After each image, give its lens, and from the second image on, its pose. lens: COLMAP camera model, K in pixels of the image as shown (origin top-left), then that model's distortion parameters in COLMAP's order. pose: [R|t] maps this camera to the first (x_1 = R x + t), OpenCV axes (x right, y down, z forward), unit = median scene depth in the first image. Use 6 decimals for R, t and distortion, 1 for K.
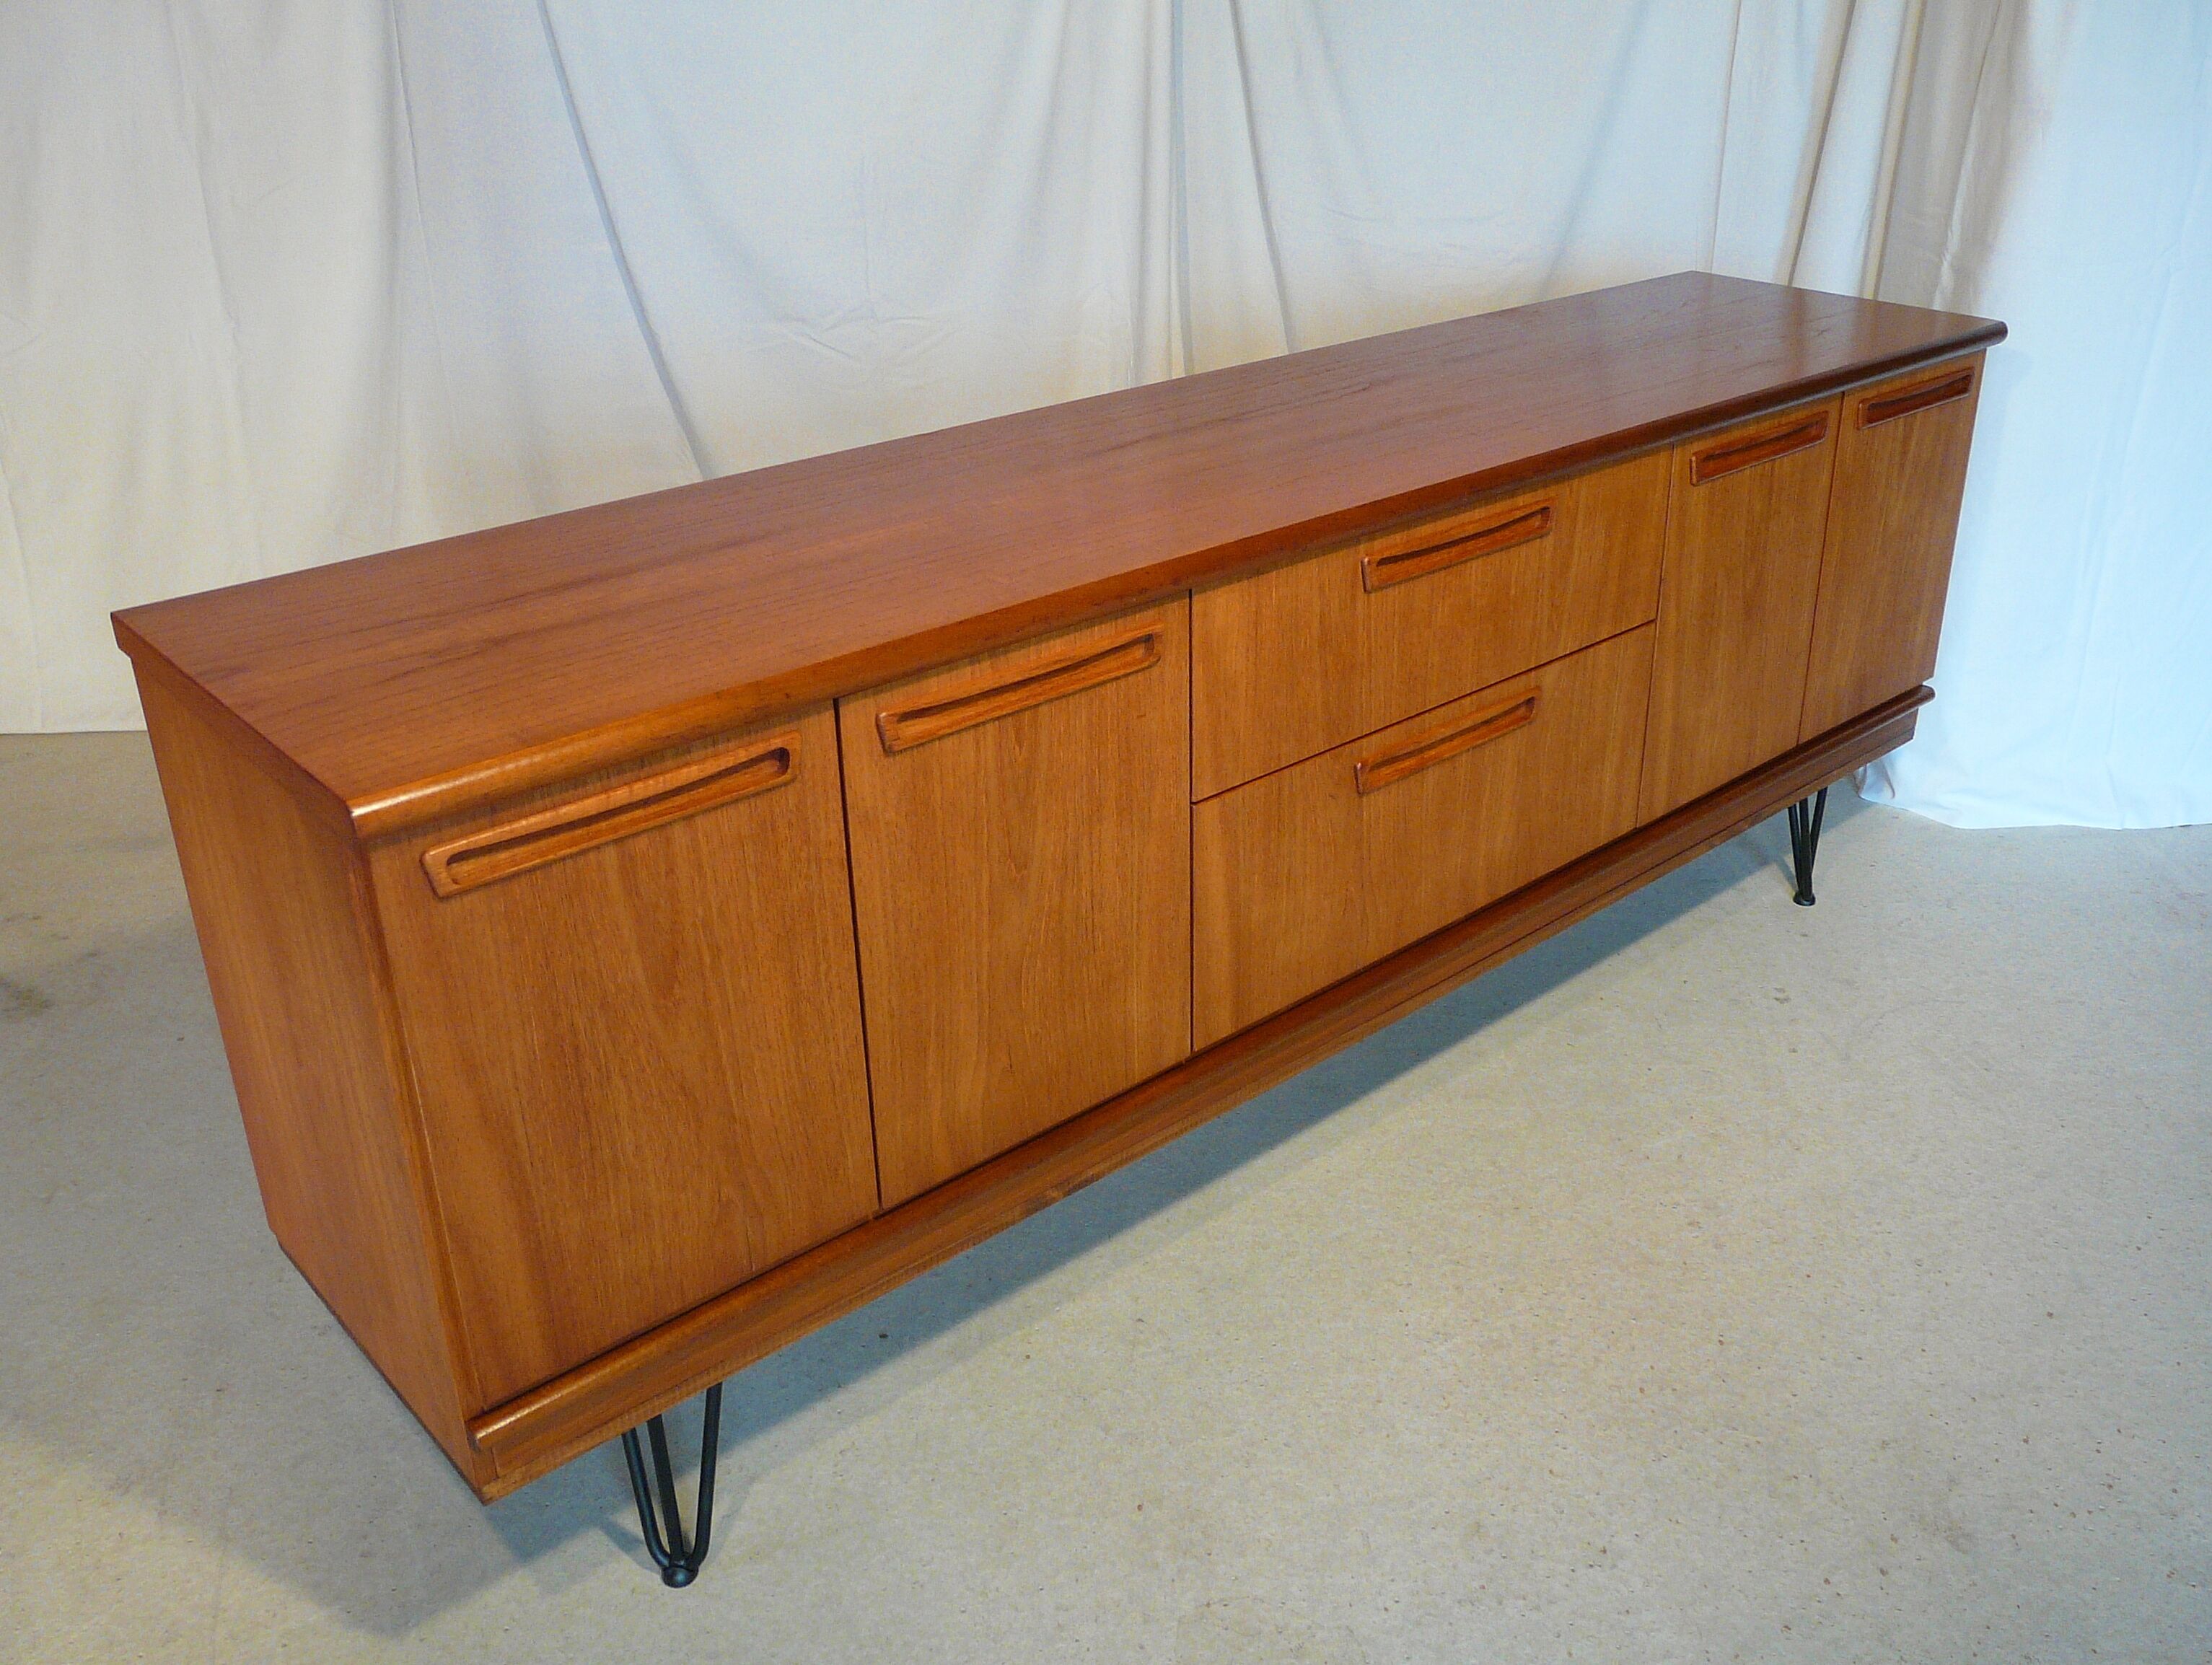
lens RADIAL K [[1924.4, 0, 1110.8], [0, 1924.4, 825.8], [0, 0, 1]] dist [-0.048491, 0.025164]
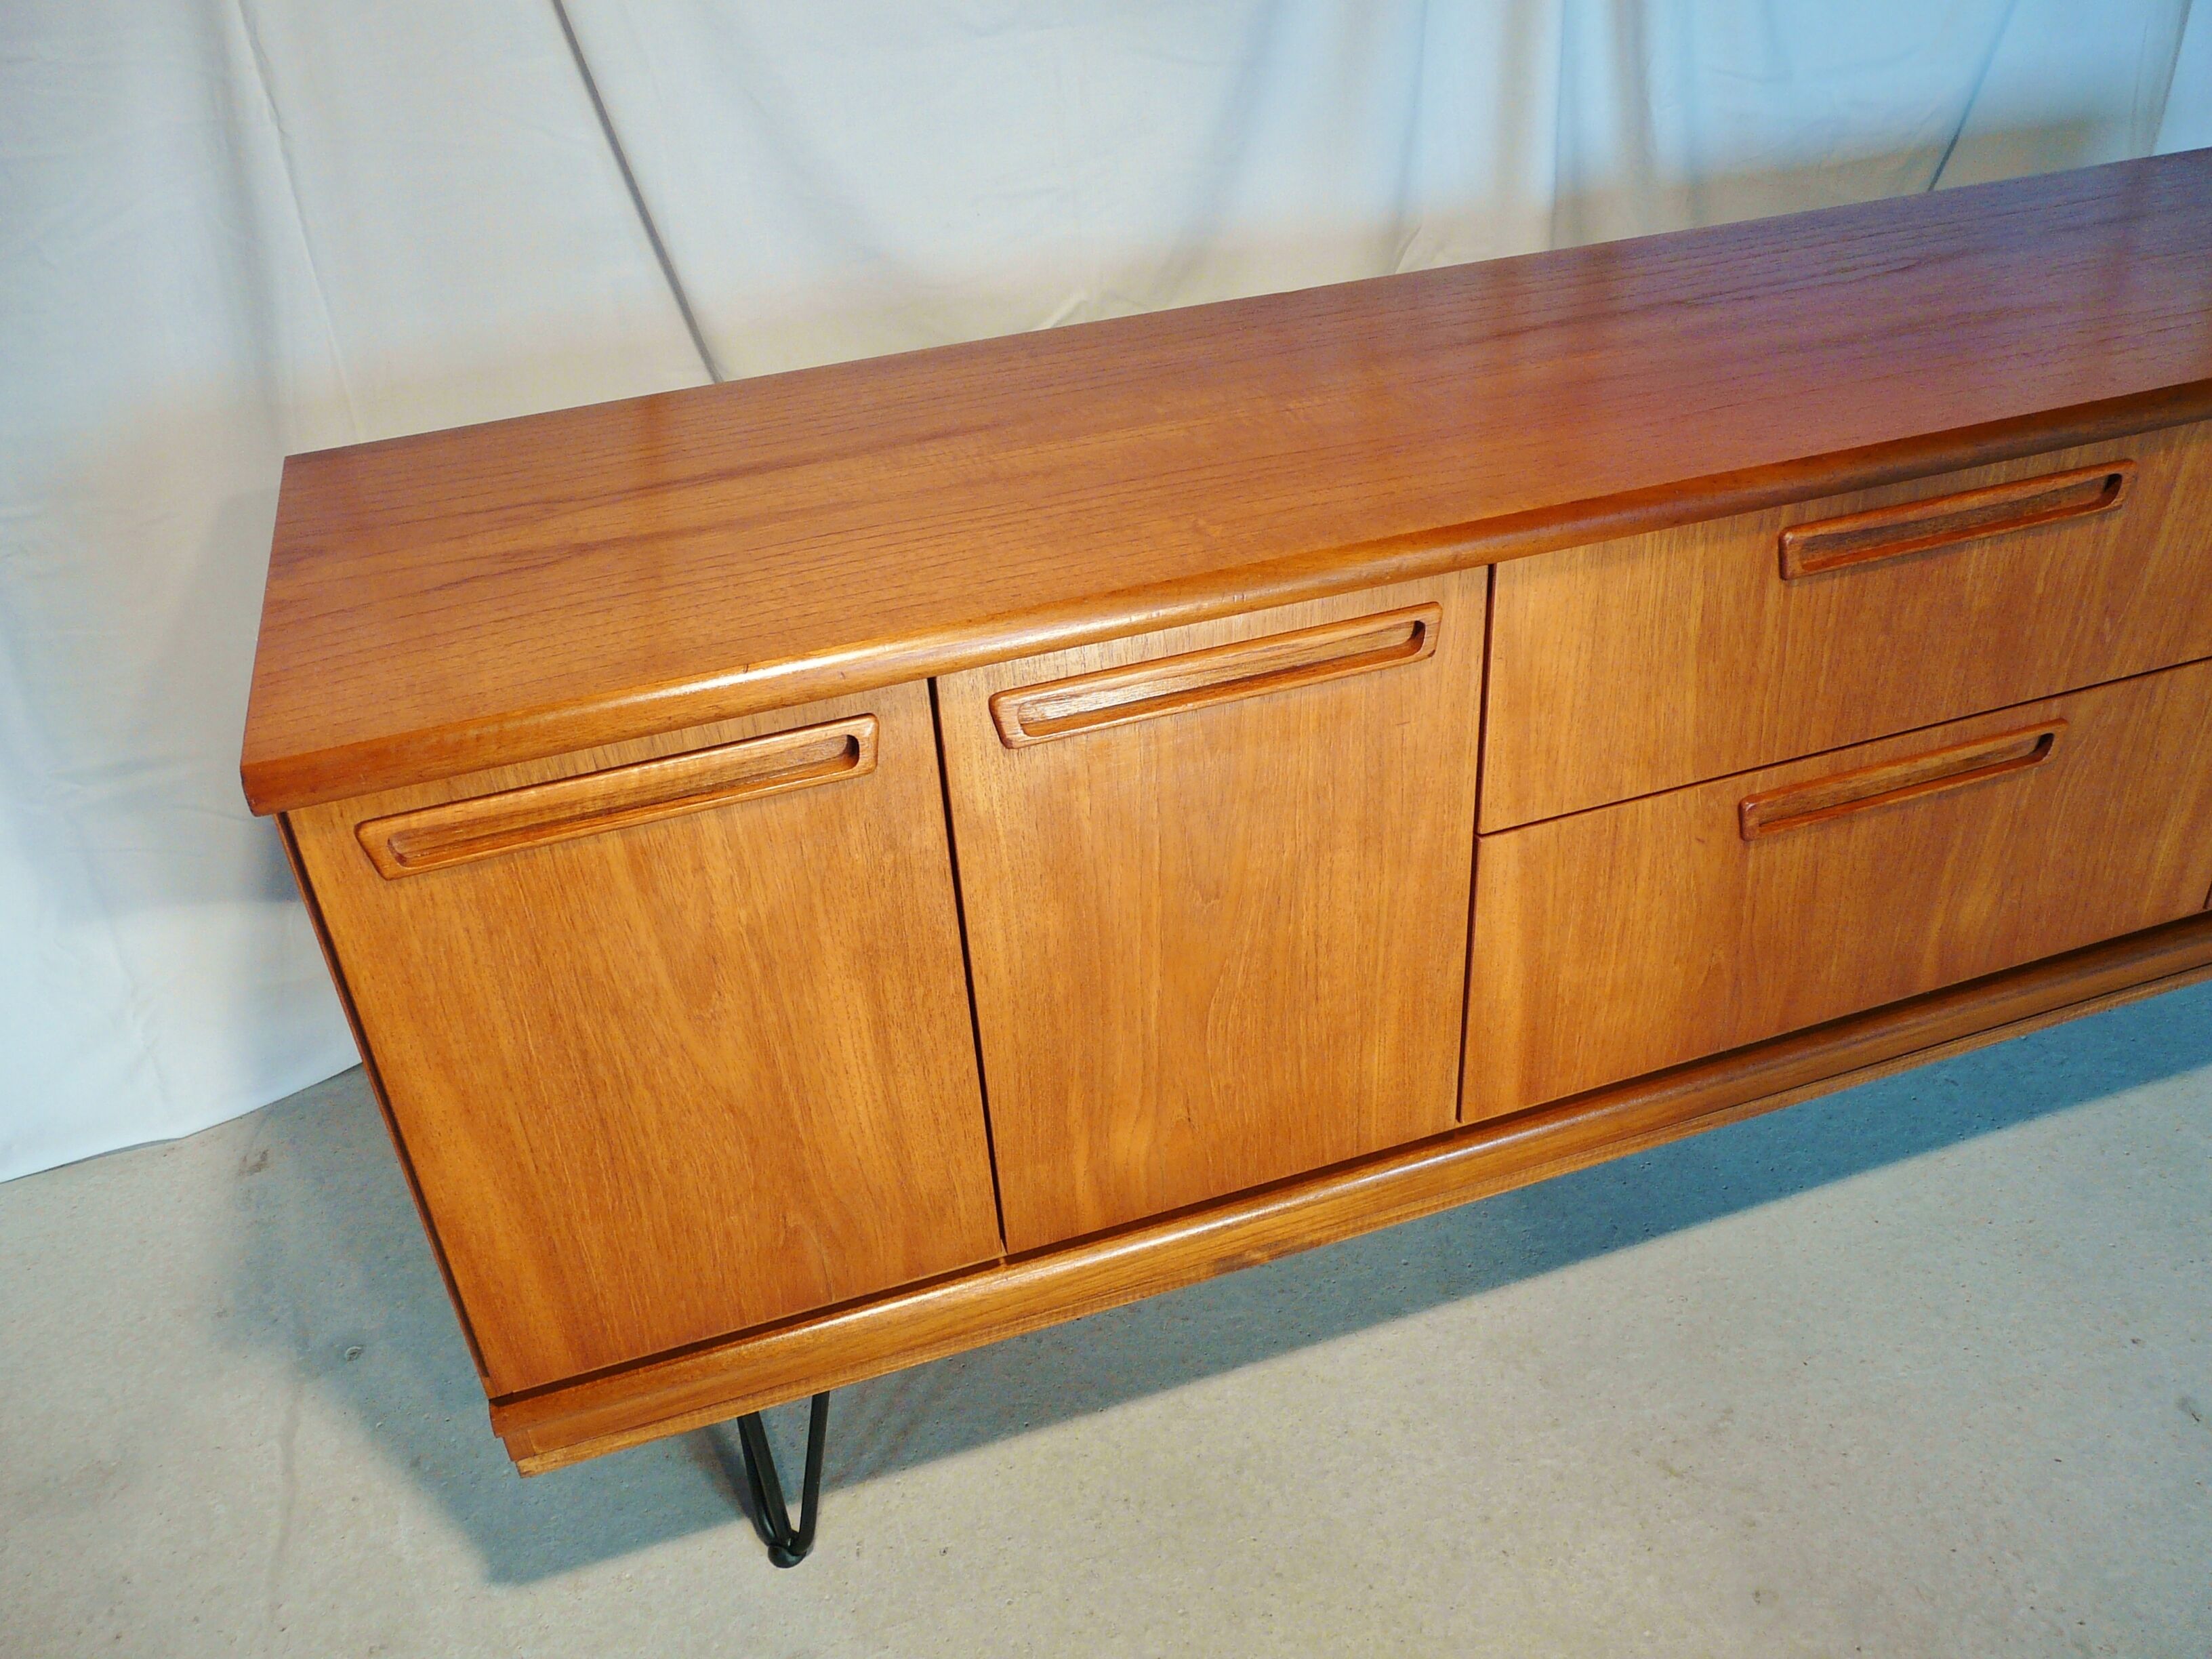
lens RADIAL K [[1783.9, 0, 1096.7], [0, 1783.9, 836.9], [0, 0, 1]] dist [-0.040150, 0.039878]
pose [[0.920740, 0.177732, -0.347344, 0.150762], [-0.126125, 0.978009, 0.166104, -0.110756], [0.369228, -0.109130, 0.922909, 0.300415]]
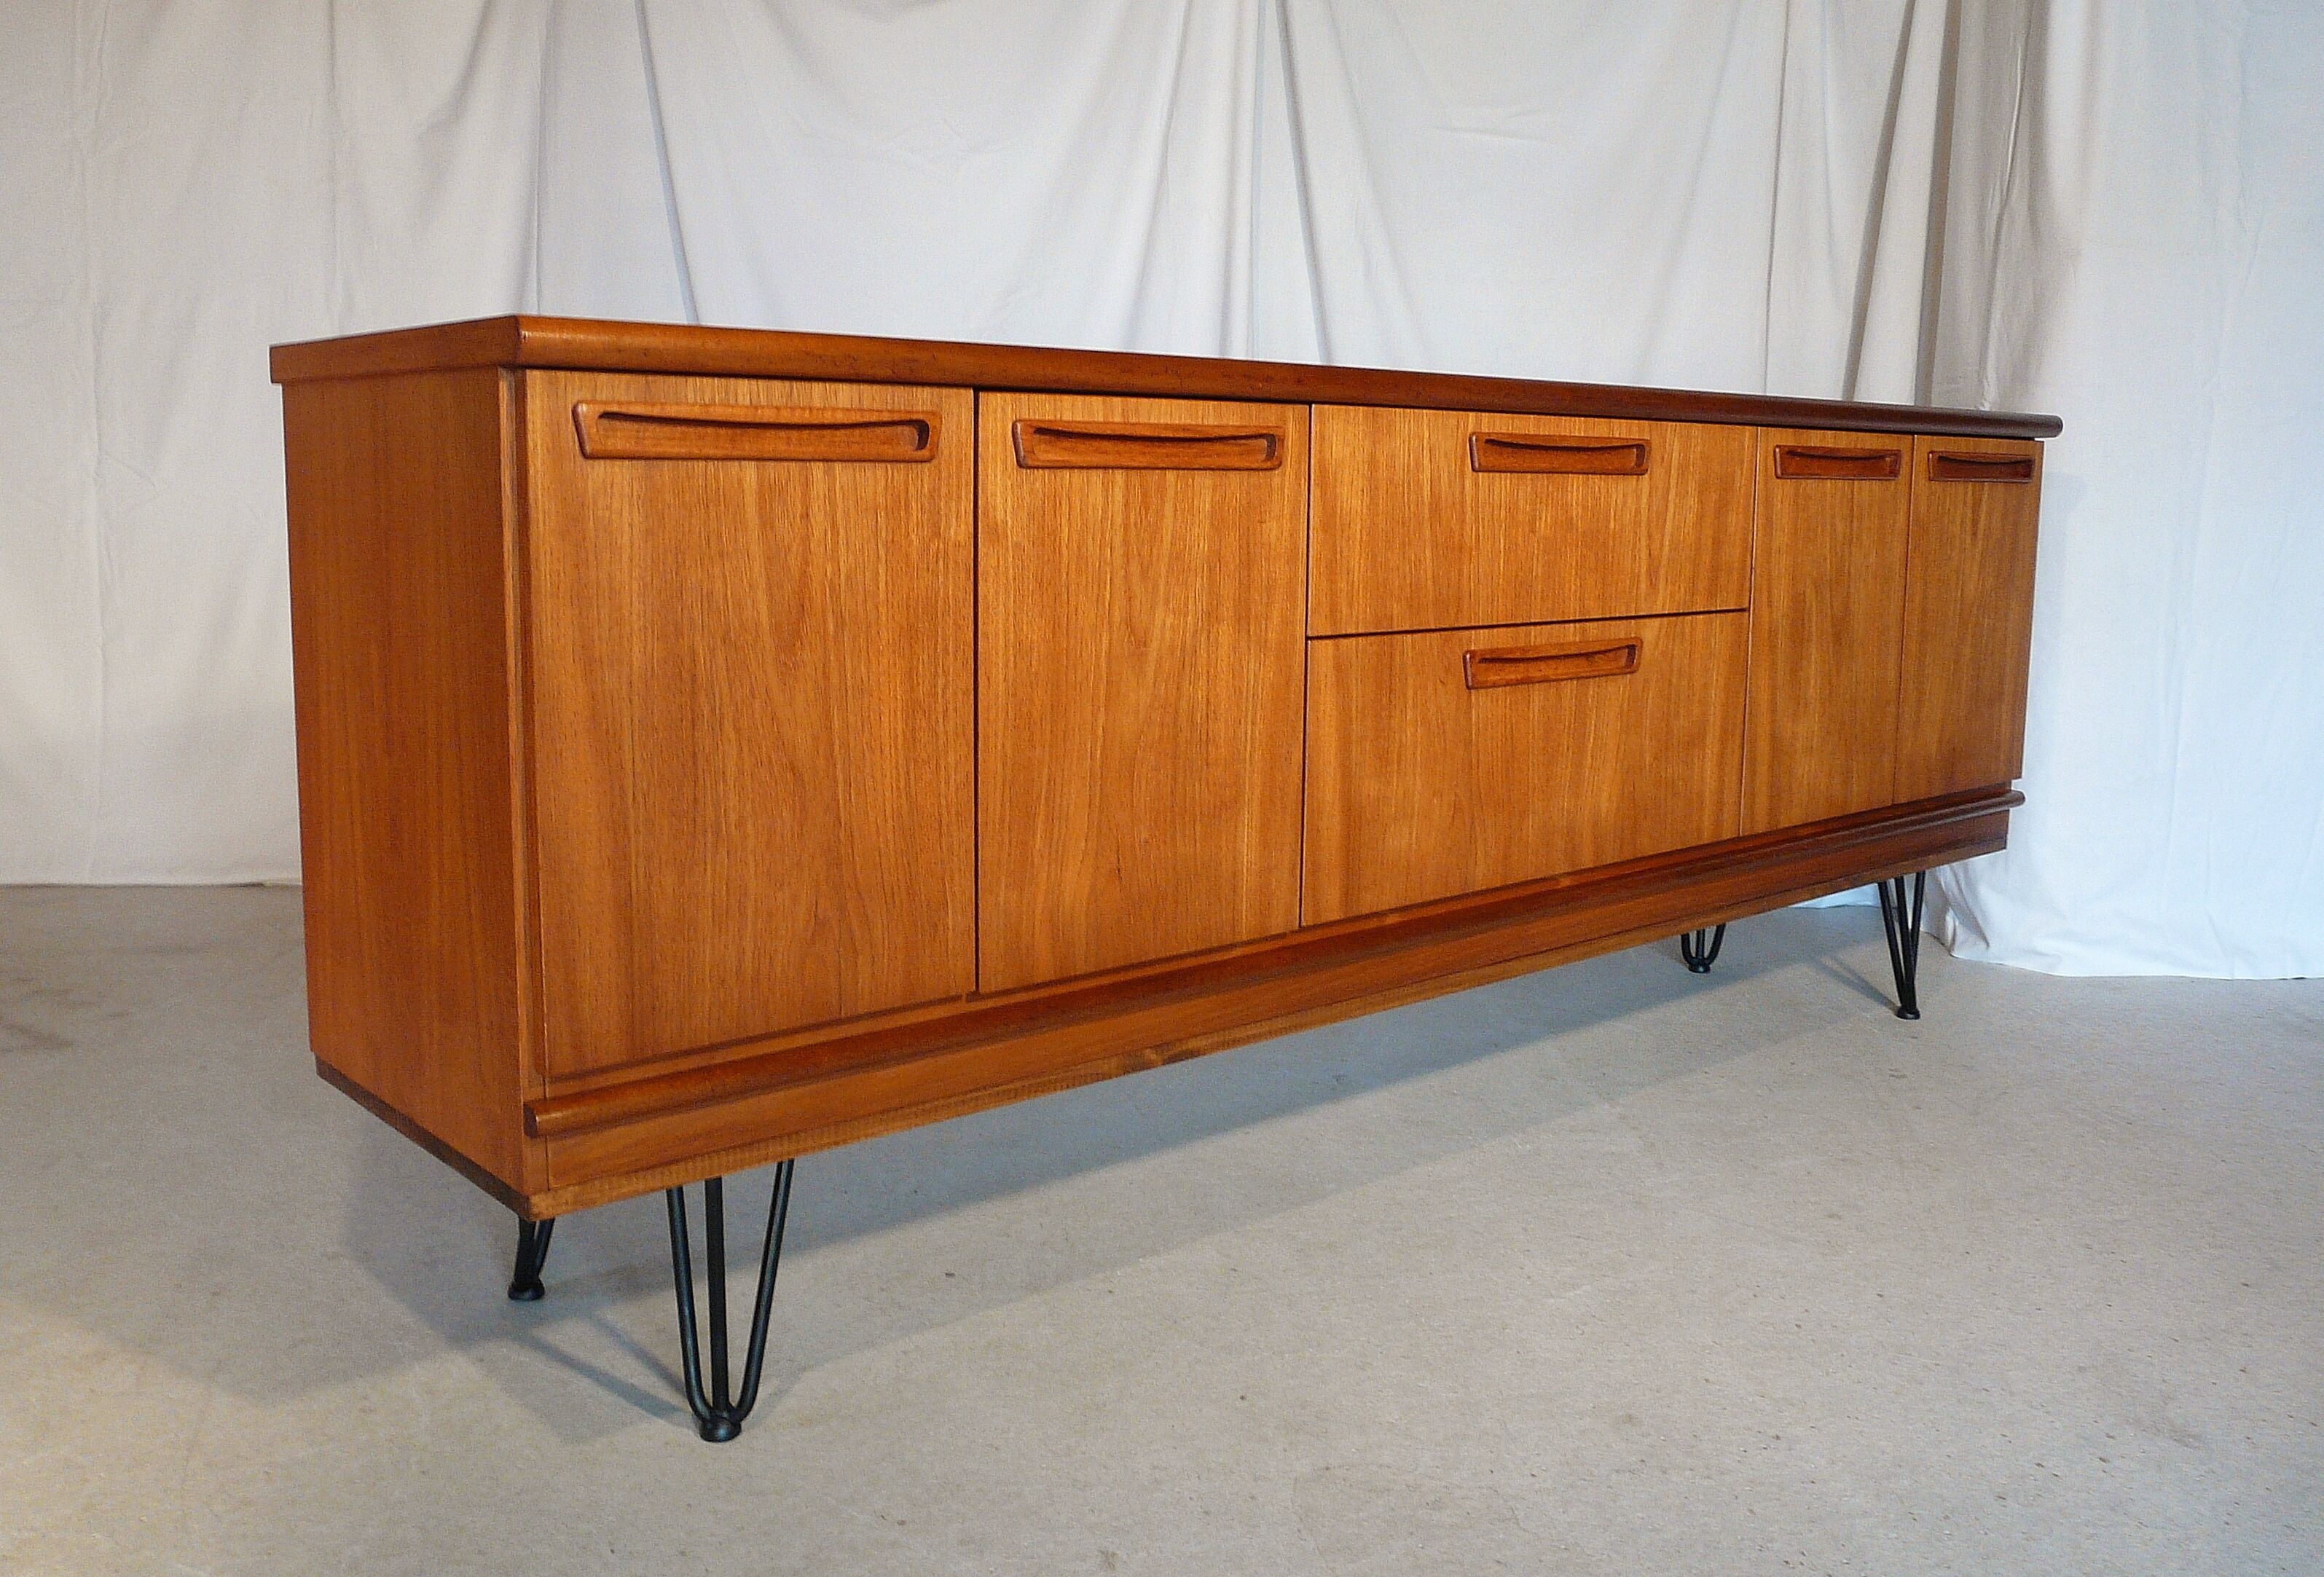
lens RADIAL K [[1947.6, 0, 1099.3], [0, 1947.6, 799.7], [0, 0, 1]] dist [-0.053414, 0.046419]
pose [[0.999434, 0.029023, -0.017008, -0.045542], [-0.032730, 0.955730, -0.292420, 0.370241], [0.007769, 0.292811, 0.956139, 0.066891]]
